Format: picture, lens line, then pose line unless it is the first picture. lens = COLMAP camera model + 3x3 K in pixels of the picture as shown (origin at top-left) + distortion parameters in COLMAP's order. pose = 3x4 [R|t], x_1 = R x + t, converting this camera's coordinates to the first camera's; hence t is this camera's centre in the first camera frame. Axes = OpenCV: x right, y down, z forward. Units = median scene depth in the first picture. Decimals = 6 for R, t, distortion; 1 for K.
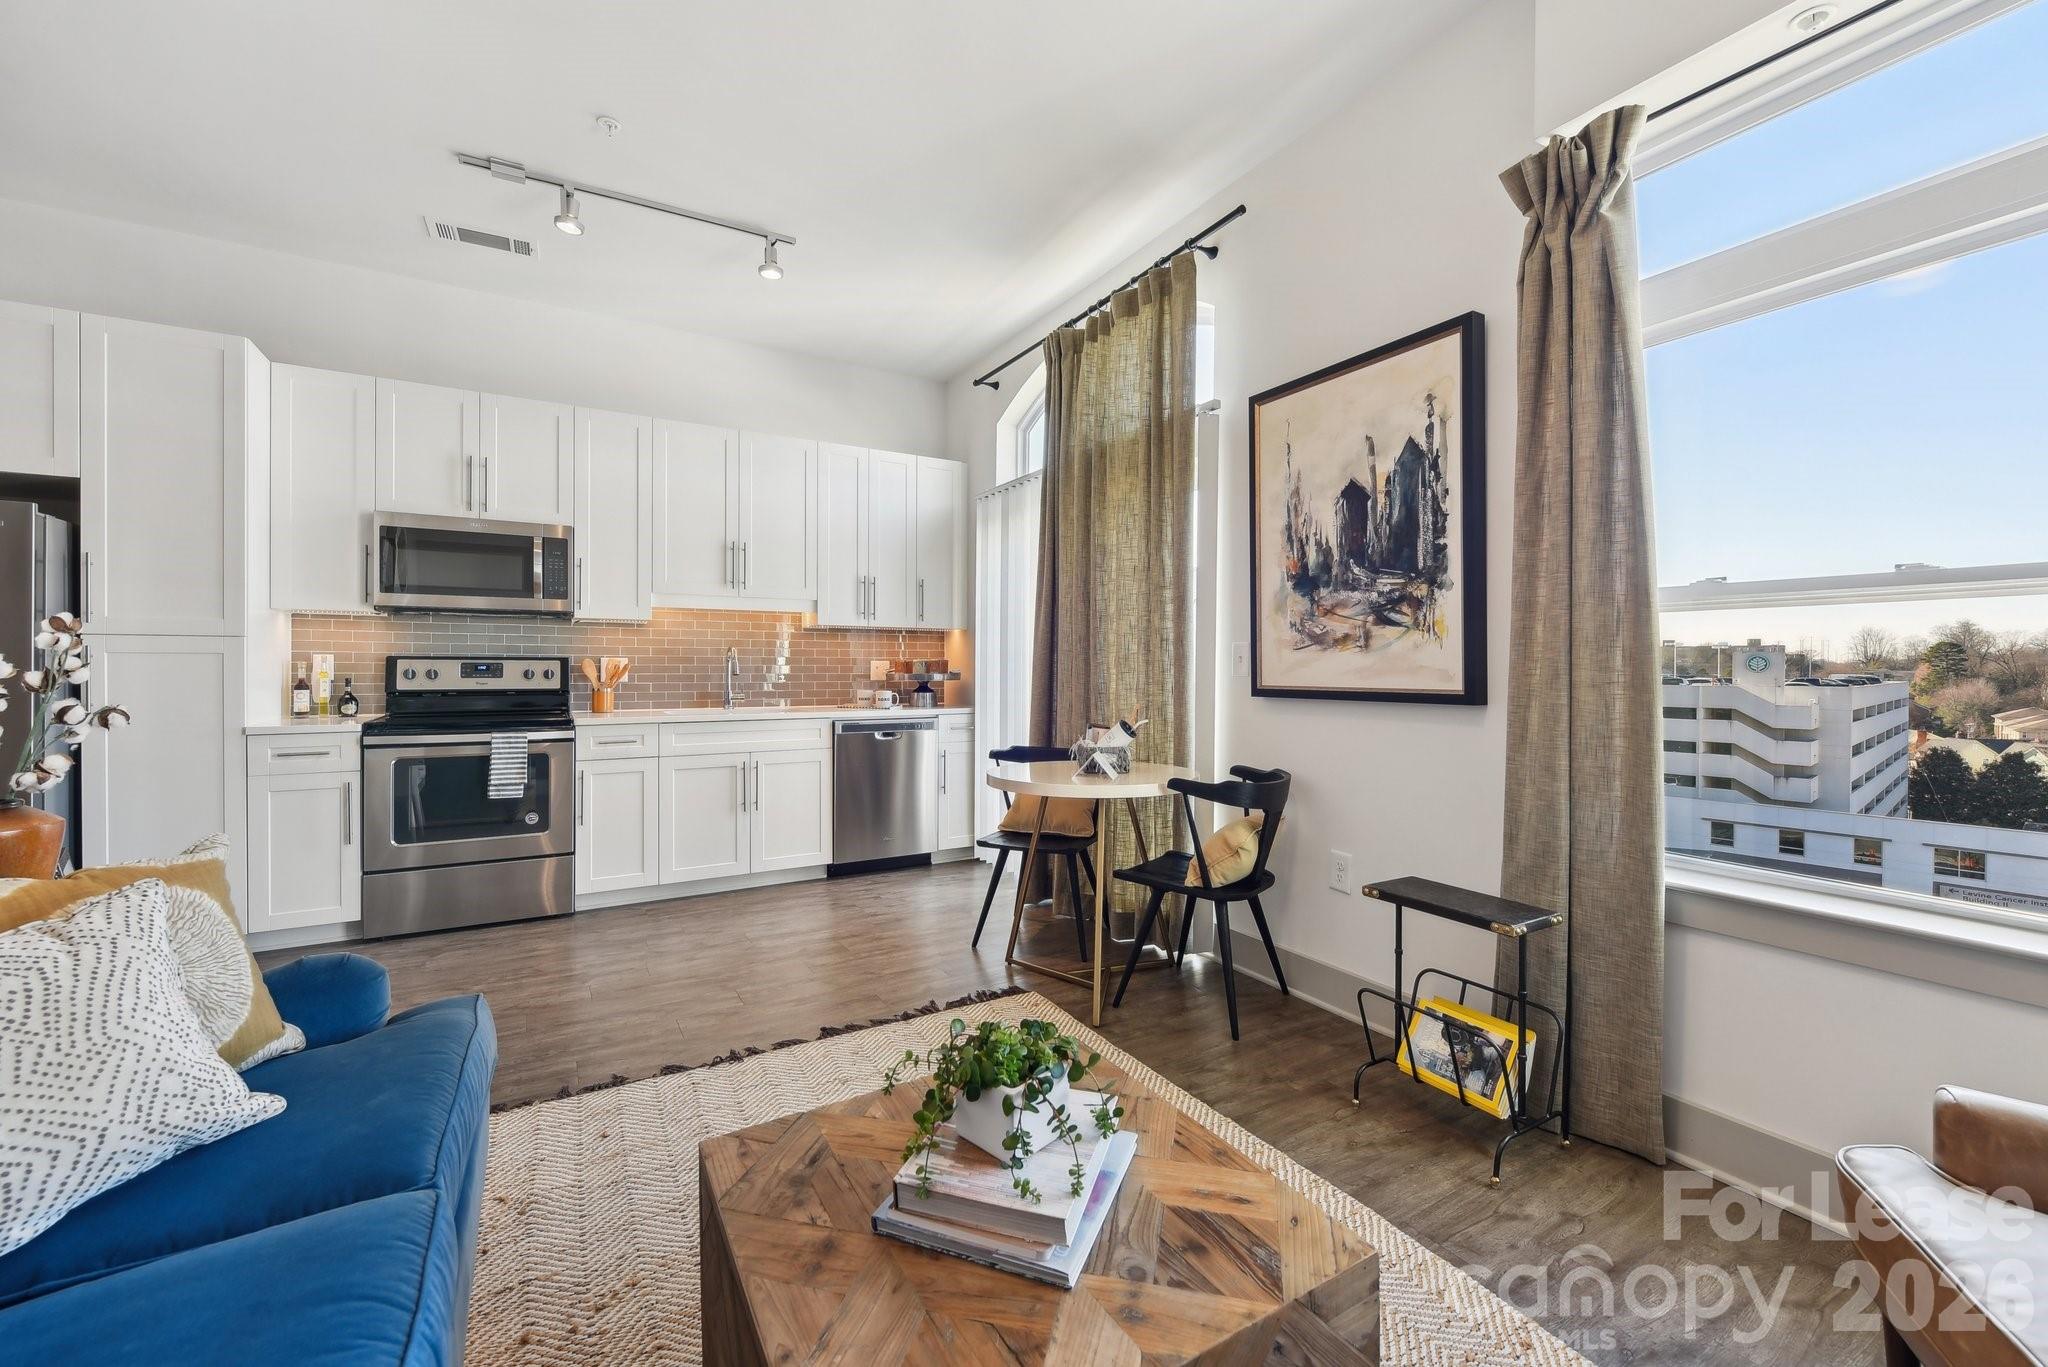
lens RADIAL K [[827.2, 0, 1026.7], [0, 827.2, 674.9], [0, 0, 1]] dist [0.000245, 0.000135]
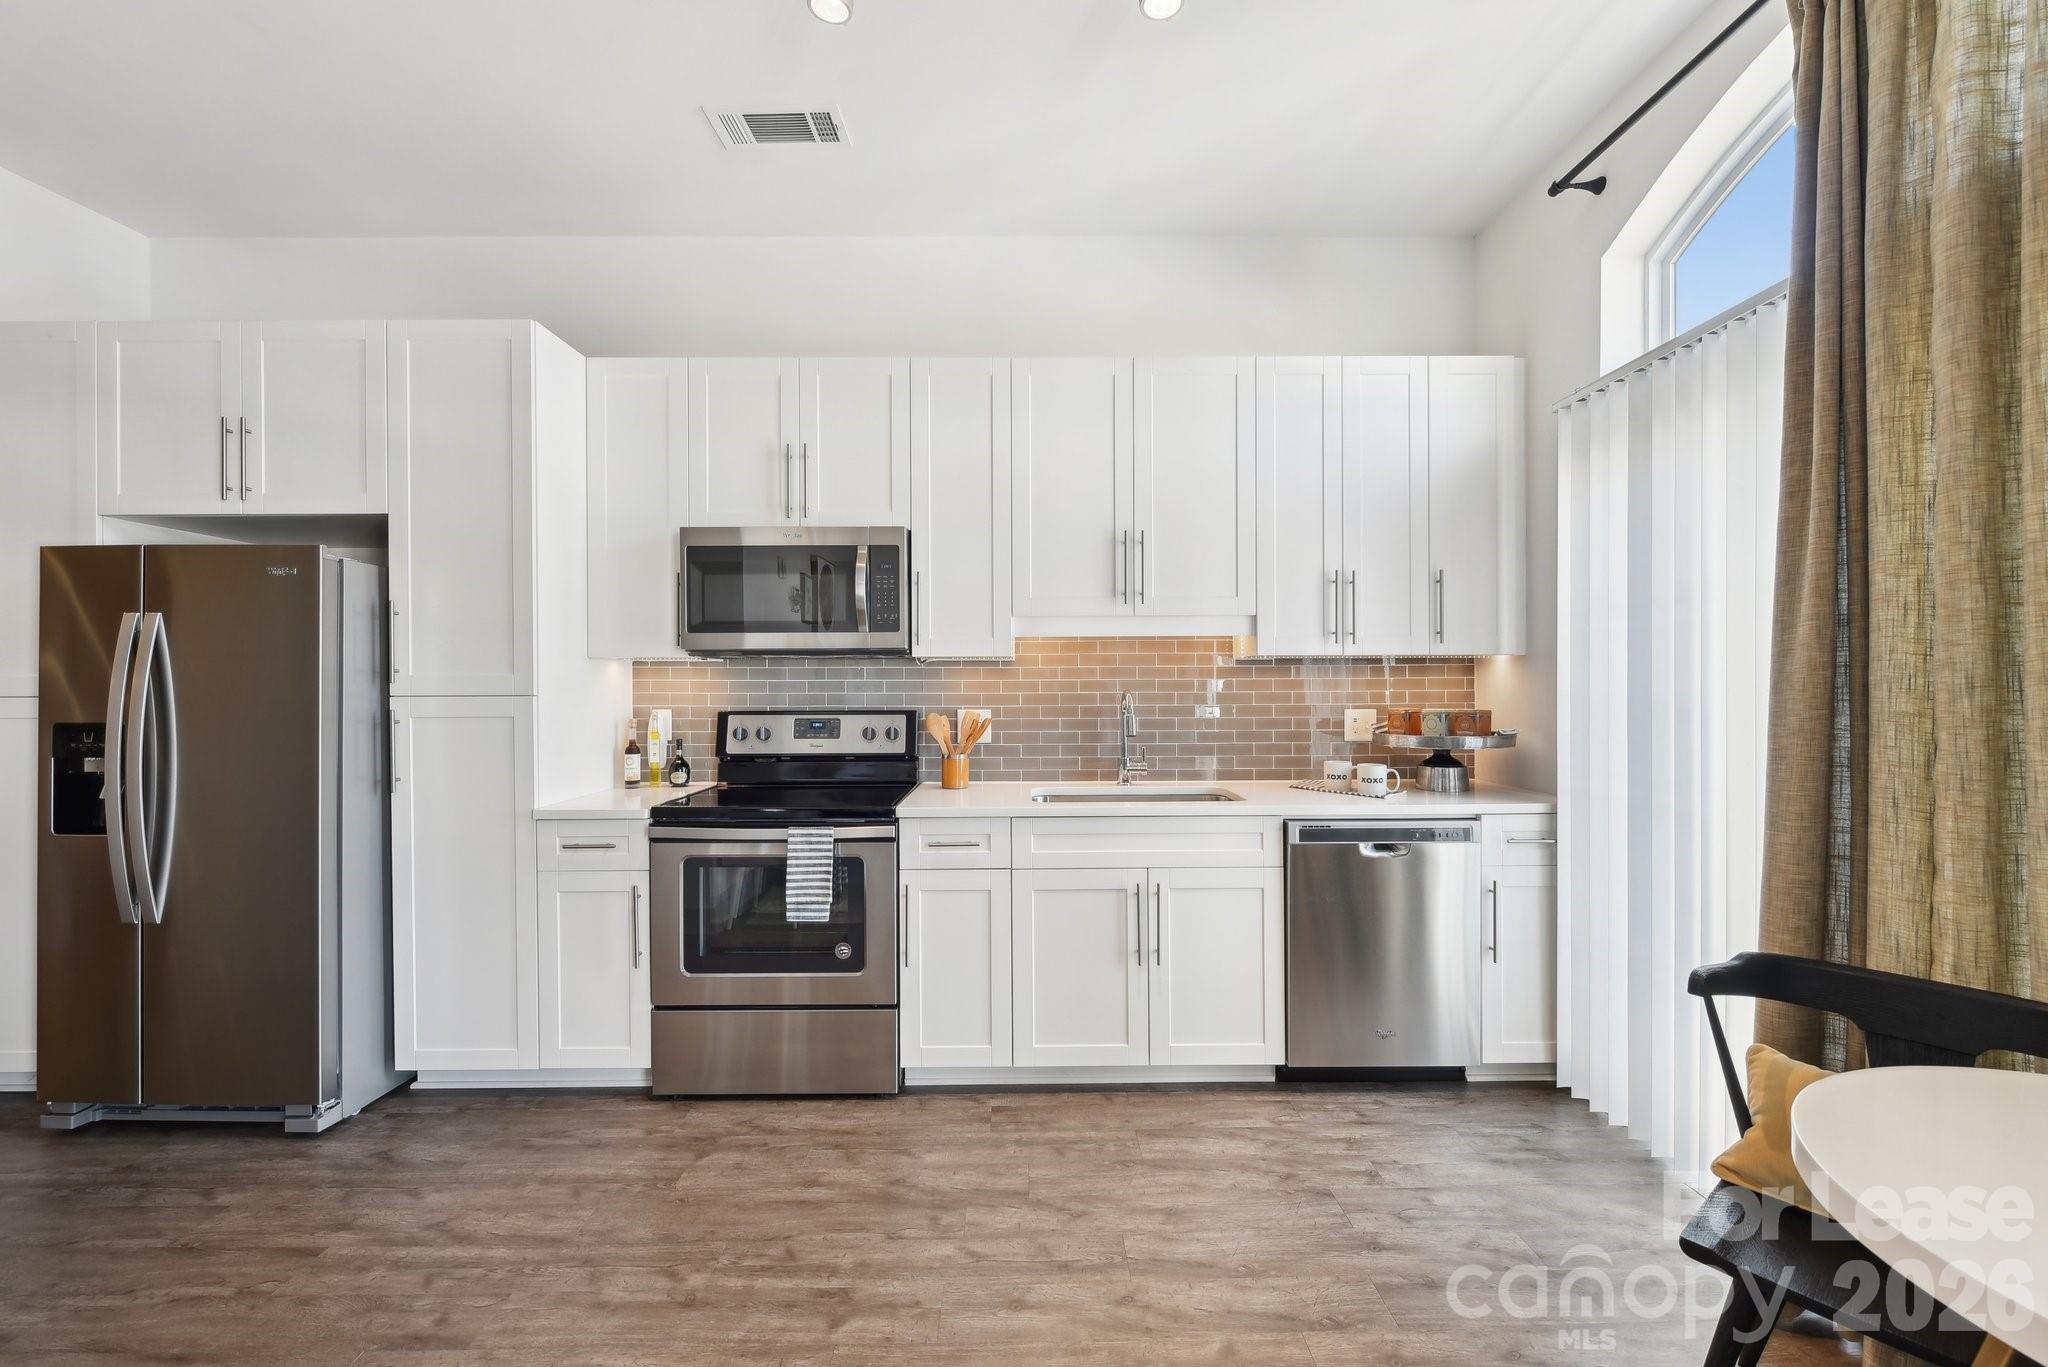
lens RADIAL K [[869.2, 0, 1028.9], [0, 869.2, 690.5], [0, 0, 1]] dist [-0.000531, -0.000601]
pose [[0.873742, -0.007642, -0.486329, -0.097471], [0.003936, 0.999955, -0.008642, -0.033114], [0.486373, 0.005636, 0.873733, 0.395638]]
